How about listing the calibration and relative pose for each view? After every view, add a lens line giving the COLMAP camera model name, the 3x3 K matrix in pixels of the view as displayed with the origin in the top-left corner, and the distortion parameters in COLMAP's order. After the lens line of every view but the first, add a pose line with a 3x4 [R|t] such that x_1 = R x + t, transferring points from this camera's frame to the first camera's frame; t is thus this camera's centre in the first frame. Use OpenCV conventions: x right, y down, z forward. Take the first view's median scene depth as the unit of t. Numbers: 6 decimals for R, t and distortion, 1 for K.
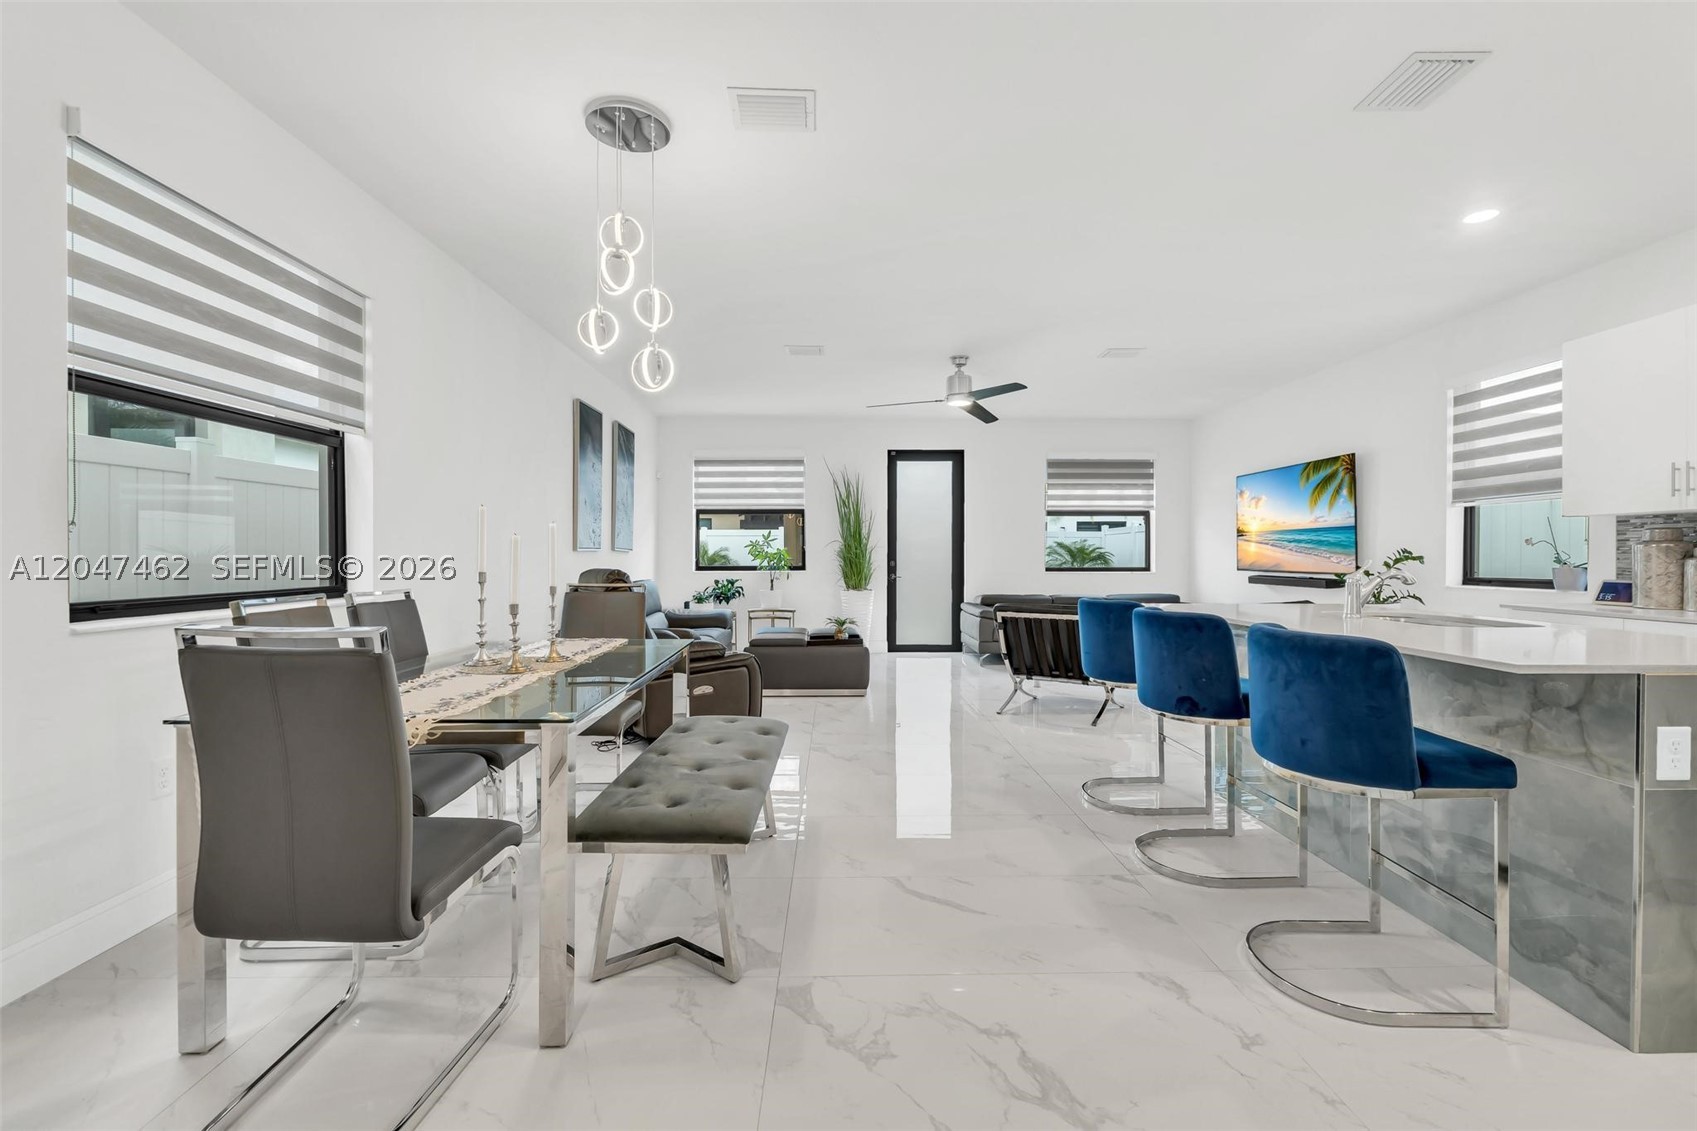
lens RADIAL K [[728.6, 0, 853.8], [0, 728.6, 566.7], [0, 0, 1]] dist [-0.003250, -0.000613]
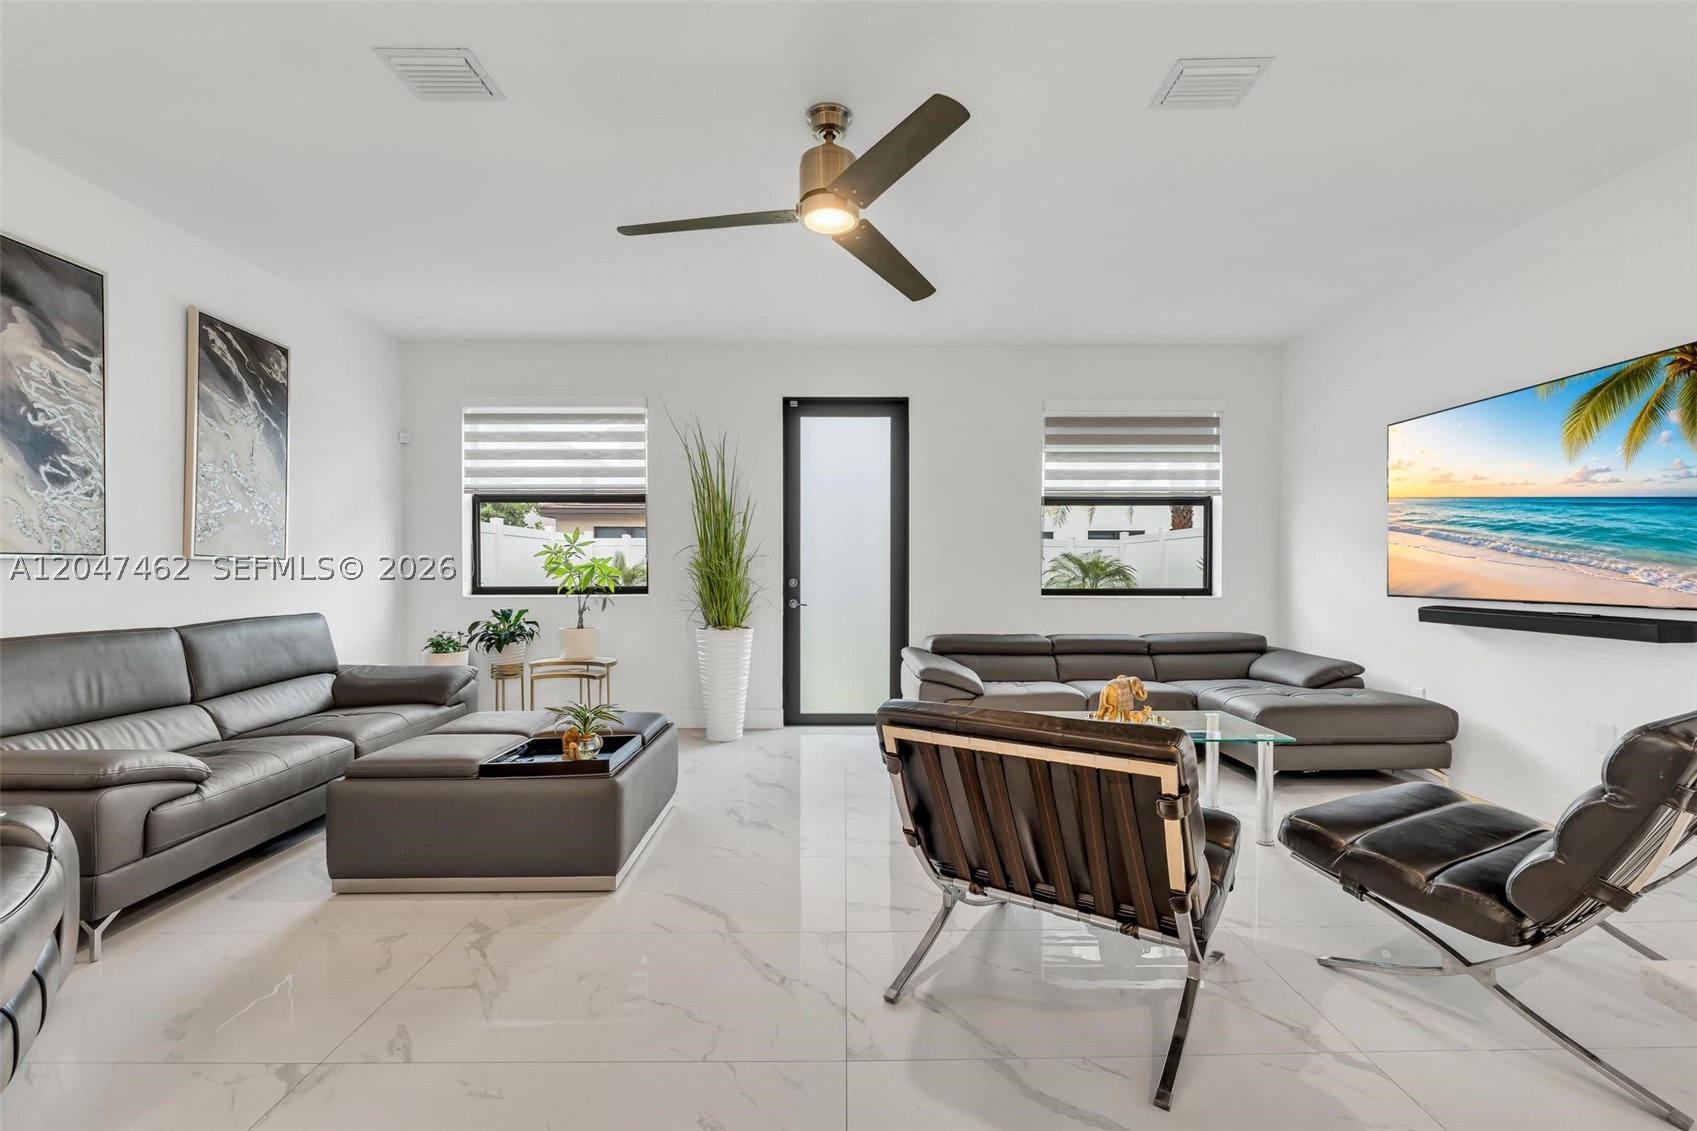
lens RADIAL K [[730.8, 0, 856.1], [0, 730.8, 583.5], [0, 0, 1]] dist [-0.001895, 0.000332]
pose [[0.999969, 0.000671, -0.007841, 0.184599], [-0.000652, 0.999997, 0.002433, -0.008496], [0.007842, -0.002427, 0.999966, 0.632740]]
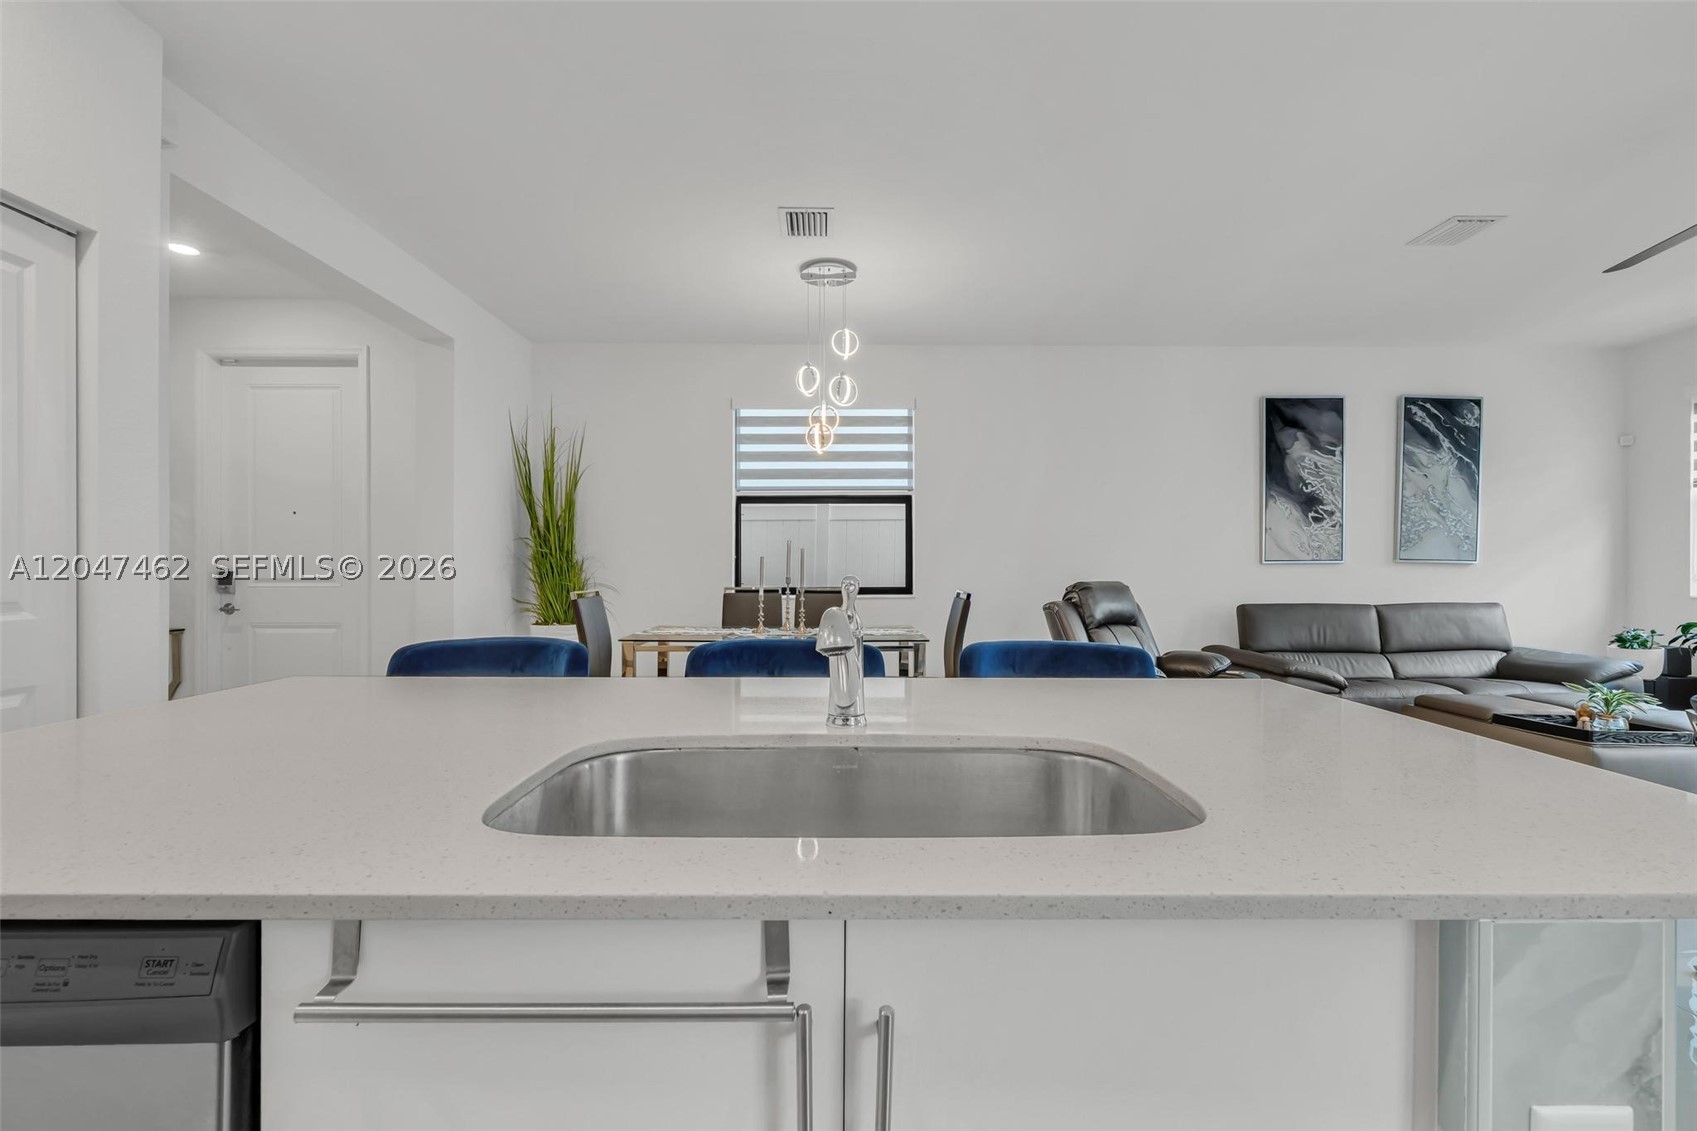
lens RADIAL K [[732.8, 0, 849.0], [0, 732.8, 569.8], [0, 0, 1]] dist [-0.008531, -0.000371]
pose [[-0.012487, 0.000388, -0.999922, 0.590758], [-0.015065, 0.999886, 0.000576, -0.007085], [0.999809, 0.015071, -0.012480, 0.547683]]
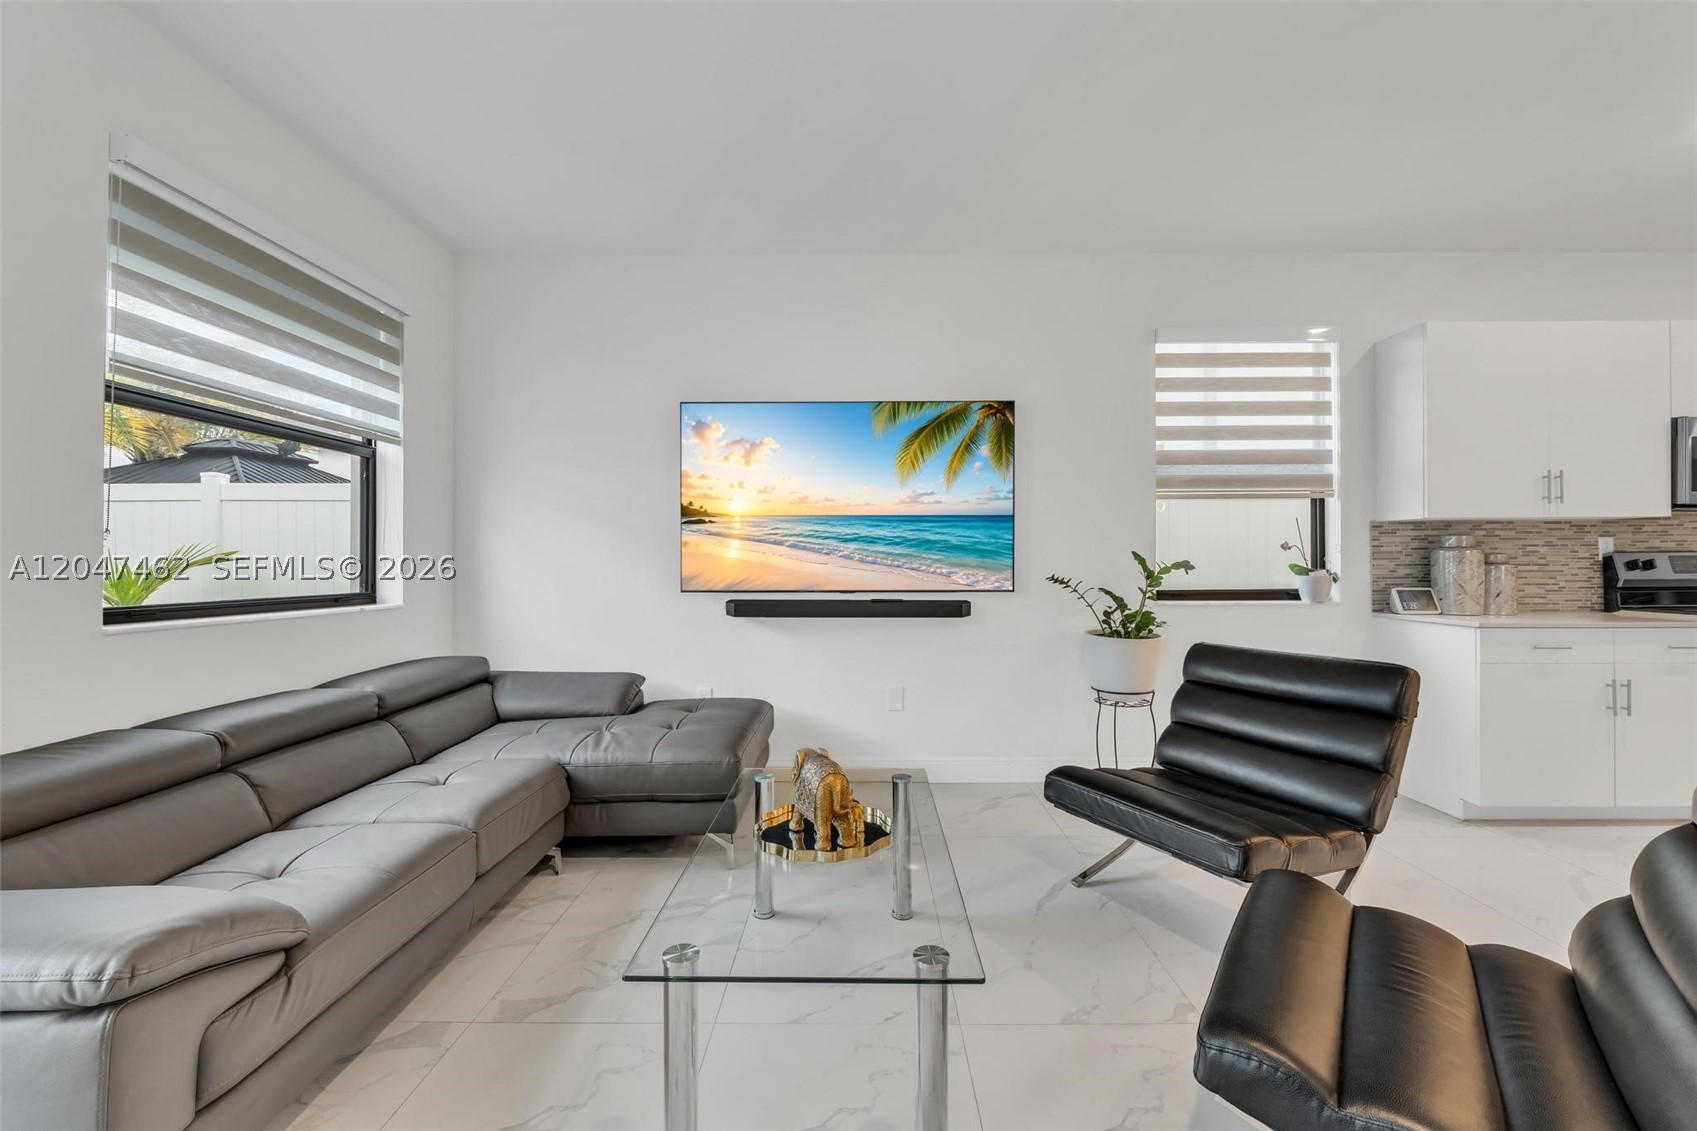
lens RADIAL K [[729.5, 0, 856.4], [0, 729.5, 557.9], [0, 0, 1]] dist [-0.001460, -0.000250]
pose [[0.030469, 0.010376, 0.999482, 0.052344], [0.015966, 0.999813, -0.010866, -0.015739], [-0.999408, 0.016289, 0.030297, 1.227125]]
